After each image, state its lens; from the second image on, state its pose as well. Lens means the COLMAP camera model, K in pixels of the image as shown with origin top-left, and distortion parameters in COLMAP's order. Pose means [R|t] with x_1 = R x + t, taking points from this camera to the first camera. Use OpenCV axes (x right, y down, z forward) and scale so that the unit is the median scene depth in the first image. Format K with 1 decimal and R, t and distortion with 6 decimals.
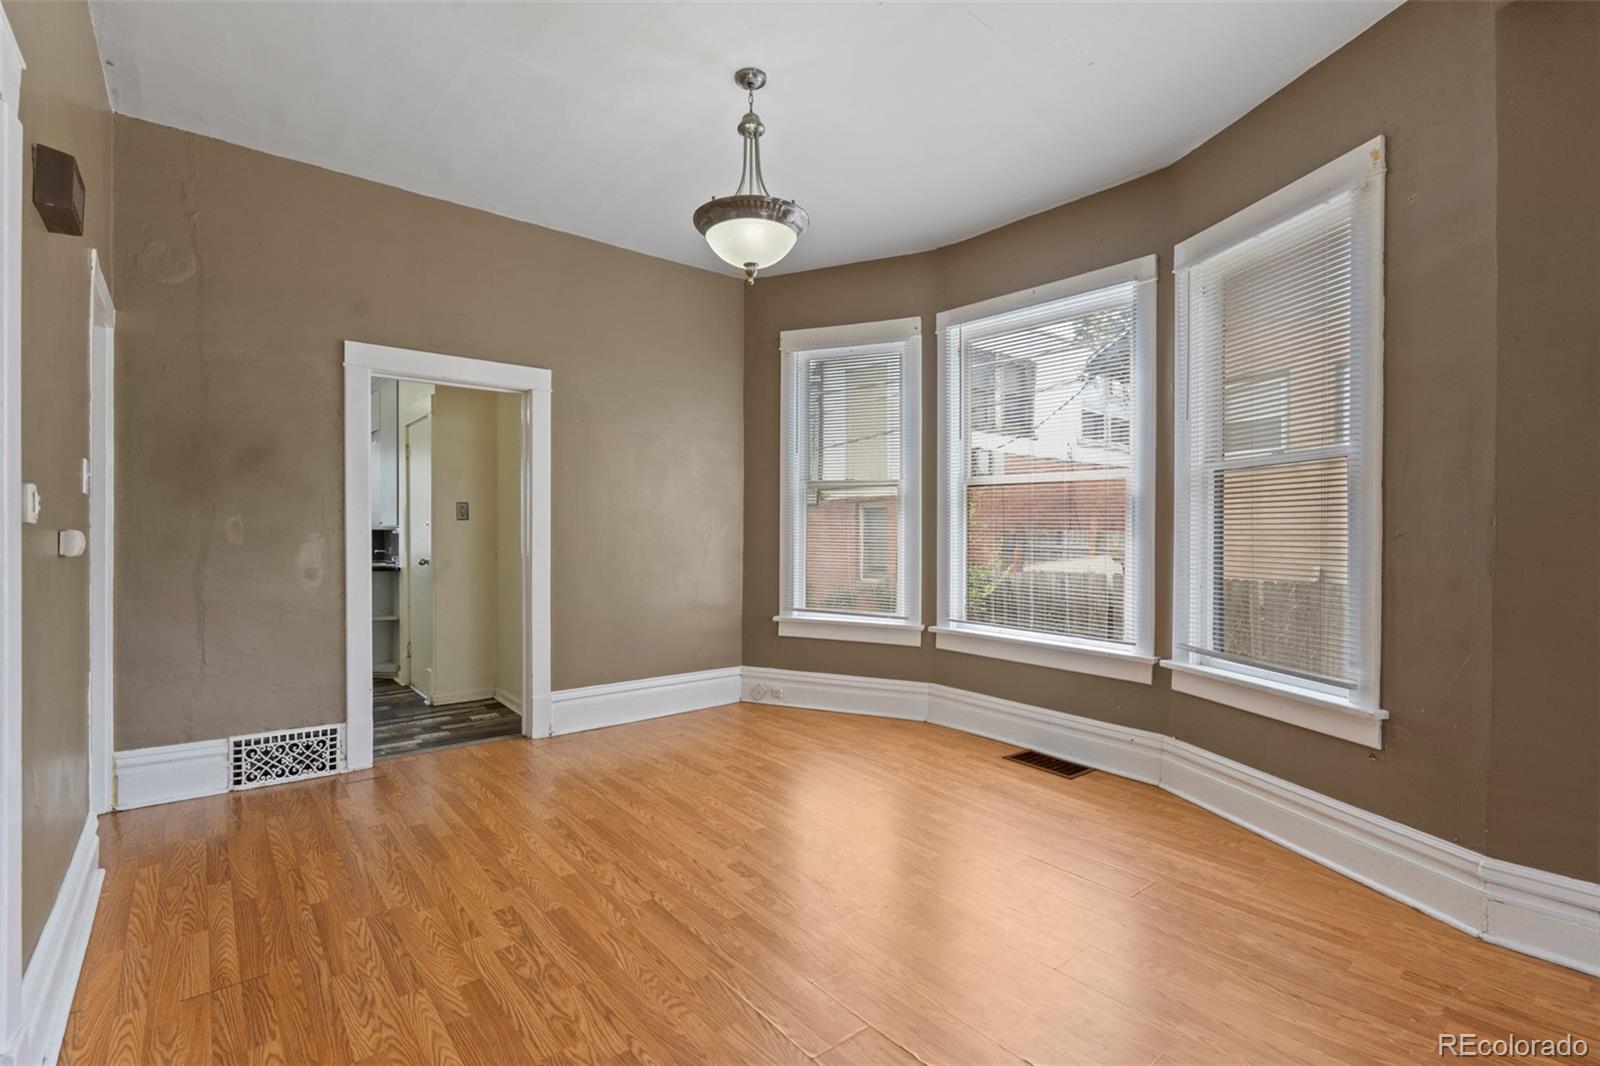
lens RADIAL K [[733.2, 0, 796.8], [0, 733.2, 539.9], [0, 0, 1]] dist [-0.003867, 0.000038]
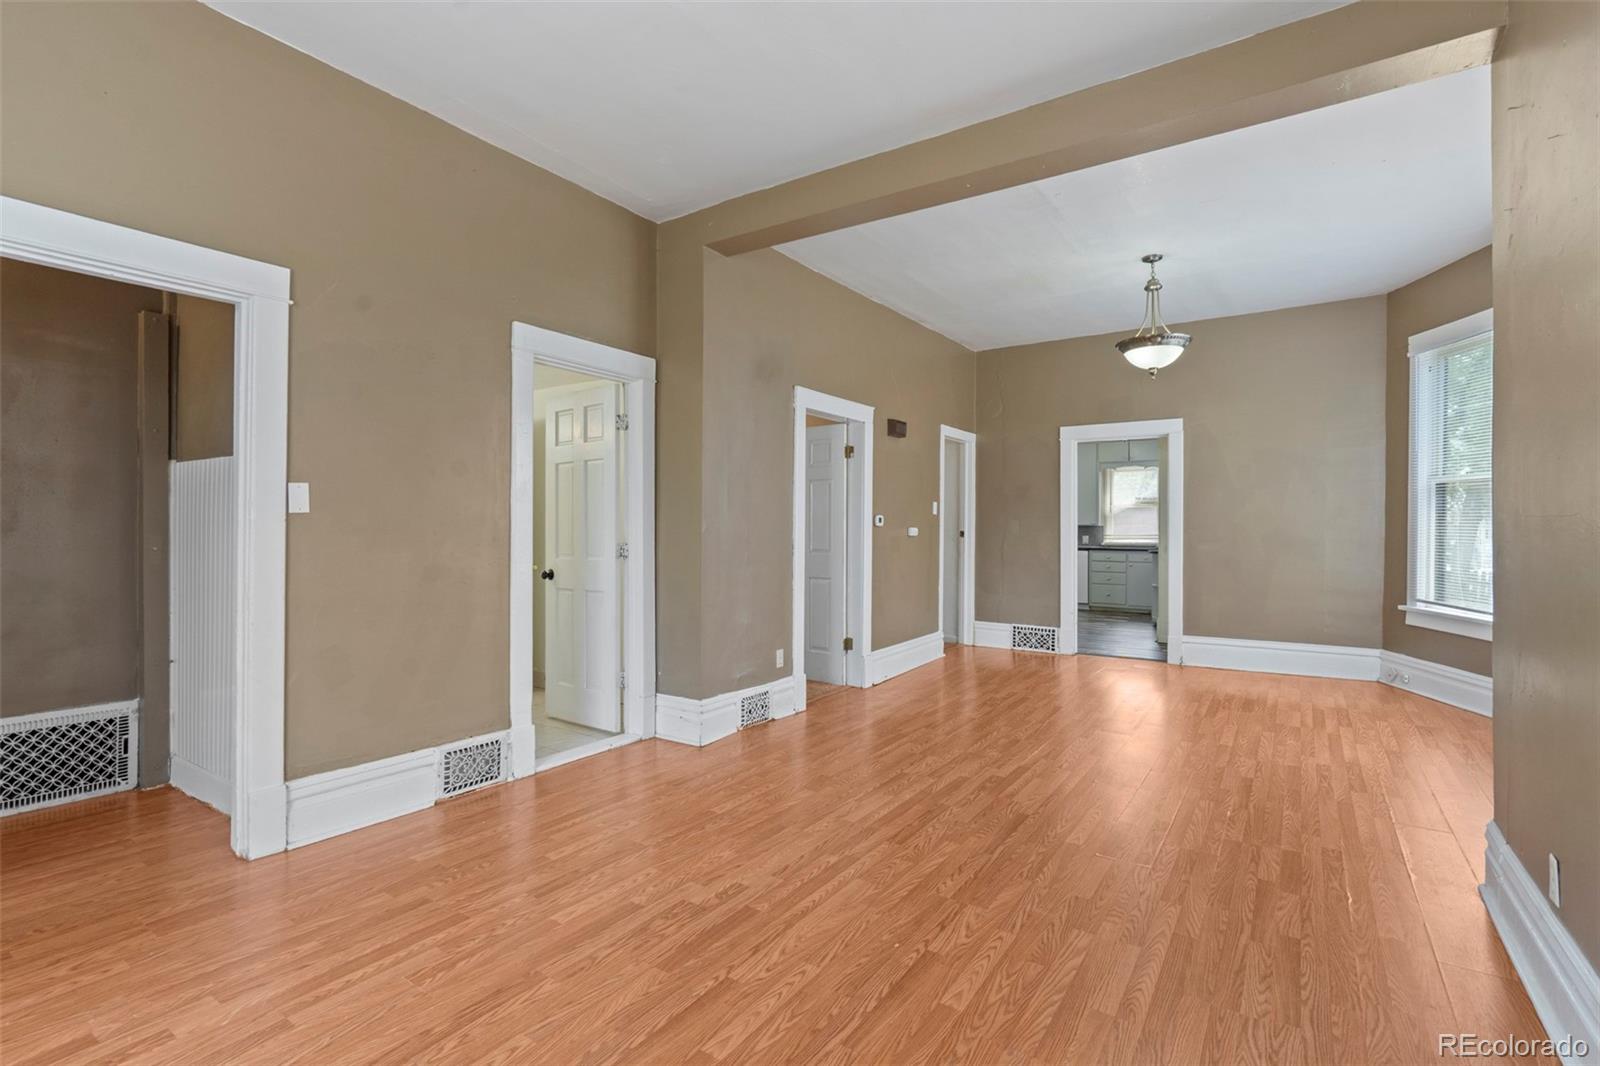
lens RADIAL K [[739.0, 0, 800.0], [0, 739.0, 533.0], [0, 0, 1]] dist [-0.005170, -0.000811]
pose [[0.282208, 0.003162, -0.959348, 0.937002], [-0.004817, 0.999987, 0.001879, 0.001597], [0.959341, 0.004091, 0.282219, -0.175269]]
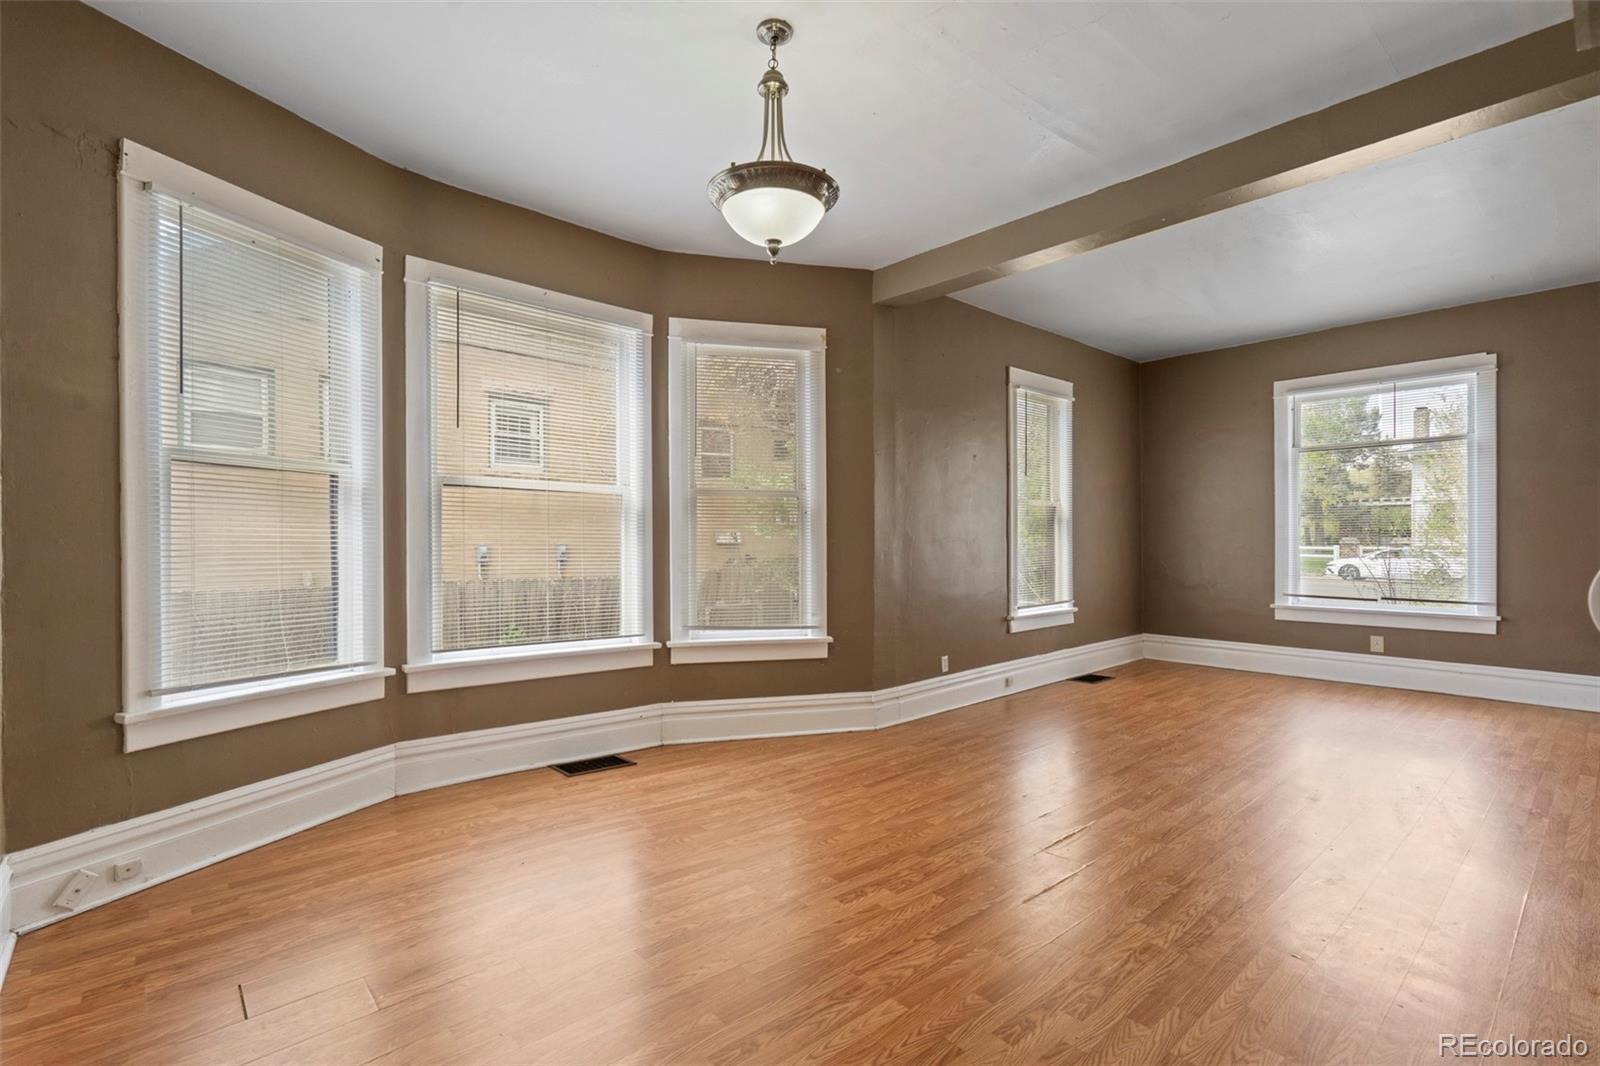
lens RADIAL K [[733.2, 0, 796.8], [0, 733.2, 539.9], [0, 0, 1]] dist [-0.003867, 0.000038]
pose [[-0.033652, -0.005100, 0.999421, -0.664625], [0.006314, 0.999966, 0.005316, -0.015614], [-0.999414, 0.006489, -0.033619, 0.707822]]
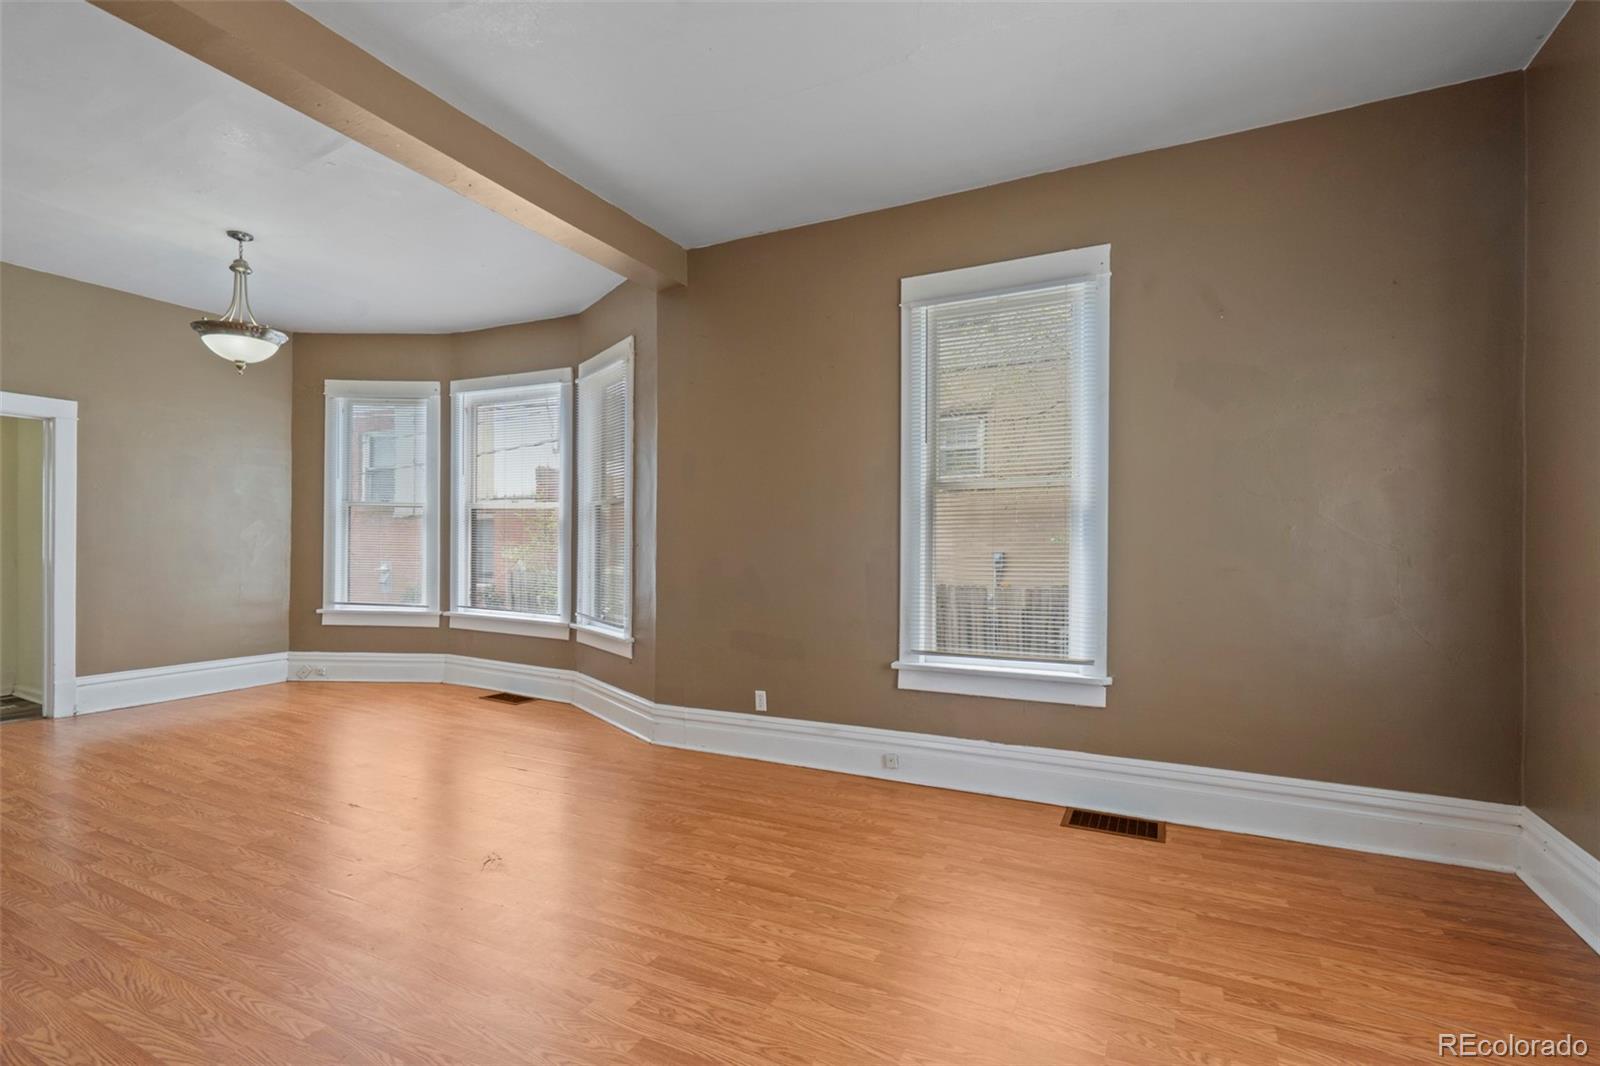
lens RADIAL K [[733.6, 0, 794.8], [0, 733.6, 547.1], [0, 0, 1]] dist [-0.011917, 0.007977]
pose [[0.915377, 0.003206, 0.402585, 0.260918], [-0.002473, 0.999994, -0.002341, 0.000189], [-0.402590, 0.001147, 0.915379, -0.564825]]
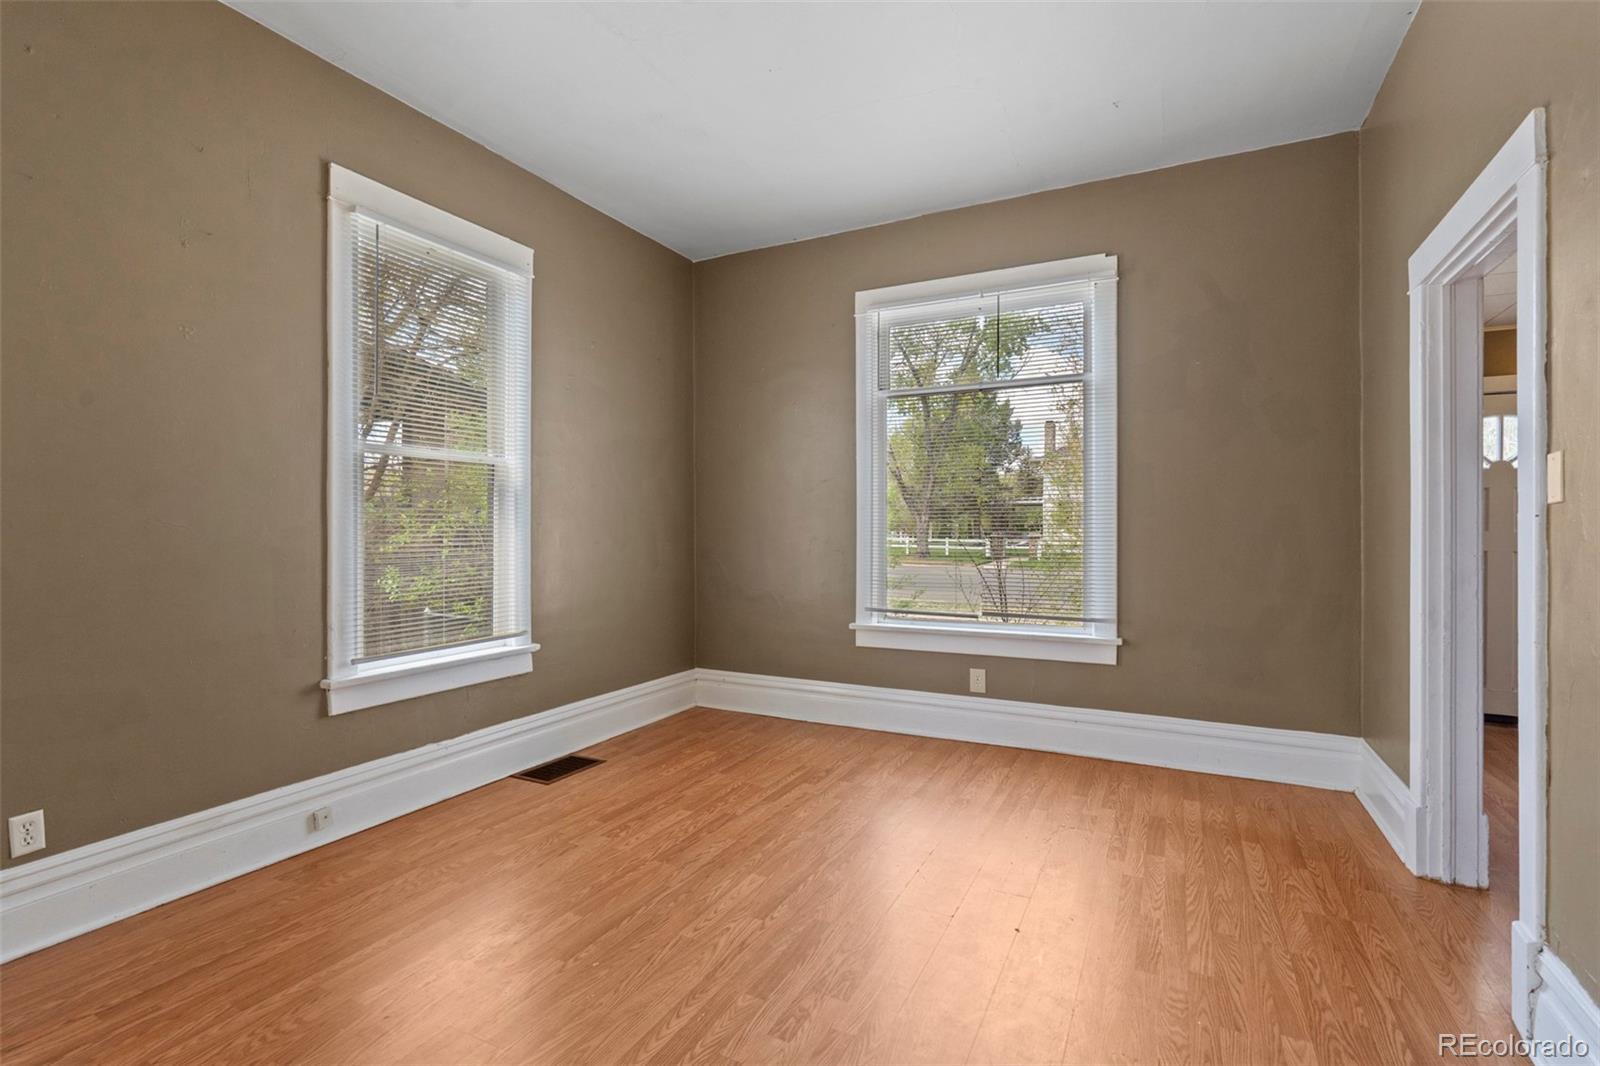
lens RADIAL K [[734.9, 0, 800.0], [0, 734.9, 533.0], [0, 0, 1]] dist [-0.003009, 0.000216]
pose [[-0.399178, -0.005989, 0.916854, -0.050670], [-0.000509, 0.999980, 0.006311, 0.000958], [-0.916873, 0.002053, -0.399173, 0.109566]]
